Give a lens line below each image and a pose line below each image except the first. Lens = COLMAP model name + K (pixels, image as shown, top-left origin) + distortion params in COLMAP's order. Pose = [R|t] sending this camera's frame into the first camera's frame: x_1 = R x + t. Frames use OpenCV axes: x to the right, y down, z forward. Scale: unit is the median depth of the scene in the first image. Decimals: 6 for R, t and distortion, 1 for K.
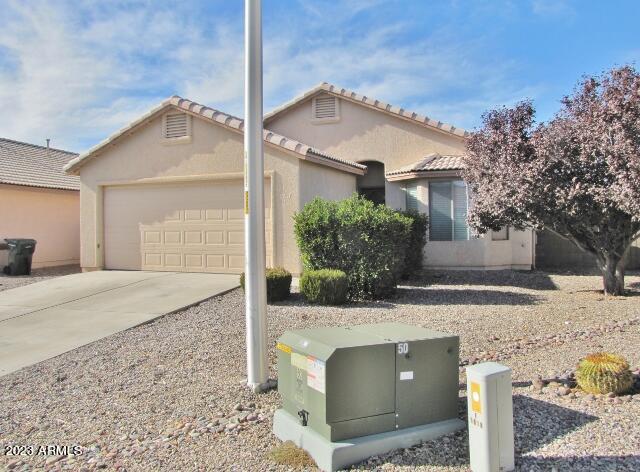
lens RADIAL K [[575.2, 0, 320.0], [0, 575.2, 236.0], [0, 0, 1]] dist [-0.132279, 0.005426]
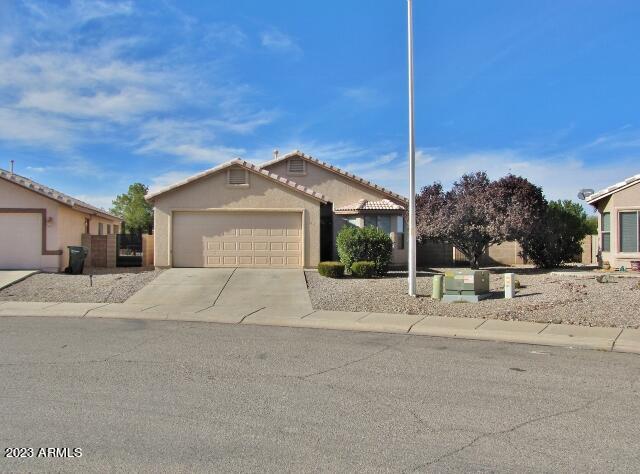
lens RADIAL K [[566.4, 0, 289.0], [0, 566.4, 236.3], [0, 0, 1]] dist [-0.243376, 0.190328]
pose [[0.901482, 0.011291, 0.432670, -0.752812], [-0.005926, 0.999888, -0.013745, -0.003412], [-0.432777, 0.009827, 0.901448, -0.468636]]
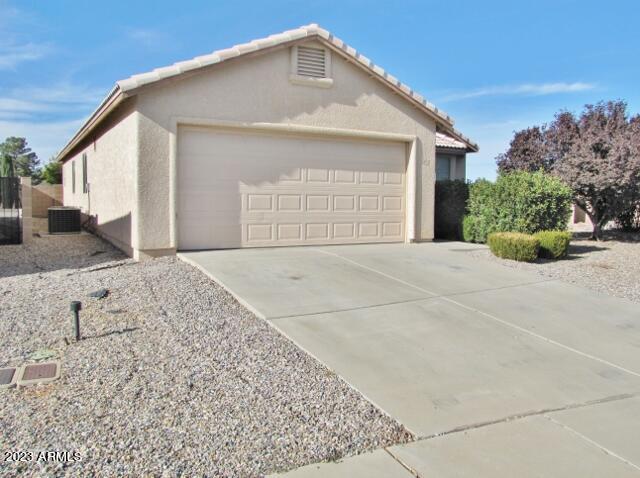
lens RADIAL K [[549.1, 0, 329.9], [0, 549.1, 238.1], [0, 0, 1]] dist [-0.176892, 0.187602]
pose [[0.589361, -0.047931, 0.806446, -0.797078], [-0.010231, 0.997716, 0.066776, 0.000304], [-0.807805, -0.047606, 0.587525, 0.485641]]
